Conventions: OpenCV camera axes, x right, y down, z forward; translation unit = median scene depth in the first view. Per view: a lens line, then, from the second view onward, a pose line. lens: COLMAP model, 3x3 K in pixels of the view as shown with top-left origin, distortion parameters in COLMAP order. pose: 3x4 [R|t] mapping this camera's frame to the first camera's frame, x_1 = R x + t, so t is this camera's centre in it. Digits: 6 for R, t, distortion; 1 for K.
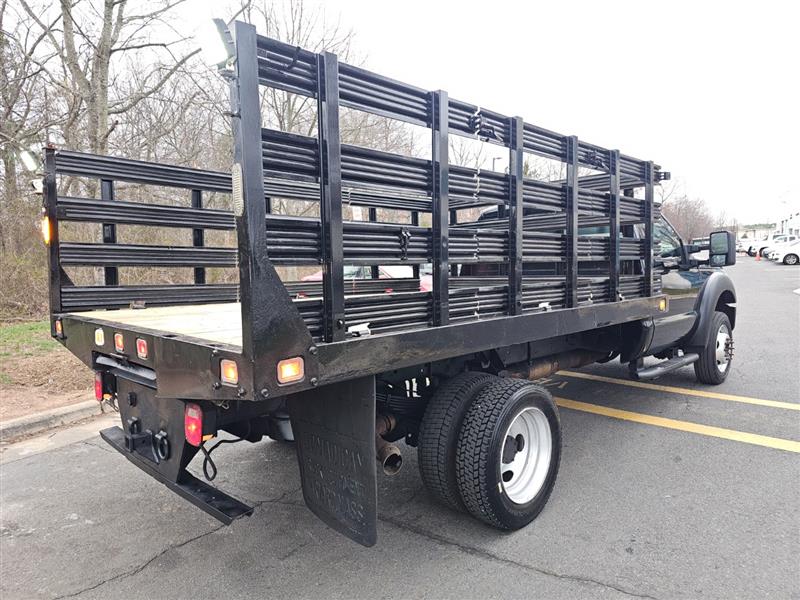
lens RADIAL K [[539.2, 0, 391.1], [0, 539.2, 303.0], [0, 0, 1]] dist [0.065876, -0.054047]
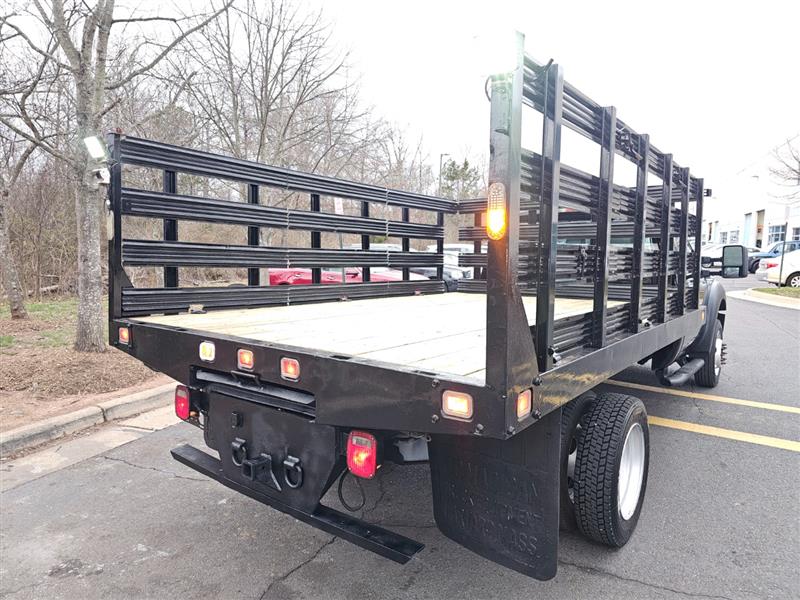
lens RADIAL K [[540.9, 0, 396.4], [0, 540.9, 295.0], [0, 0, 1]] dist [0.058707, -0.049633]
pose [[0.990018, 0.021894, 0.139227, -0.291617], [-0.022328, 0.999749, 0.001558, -0.032085], [-0.139158, -0.004651, 0.990259, 0.056687]]
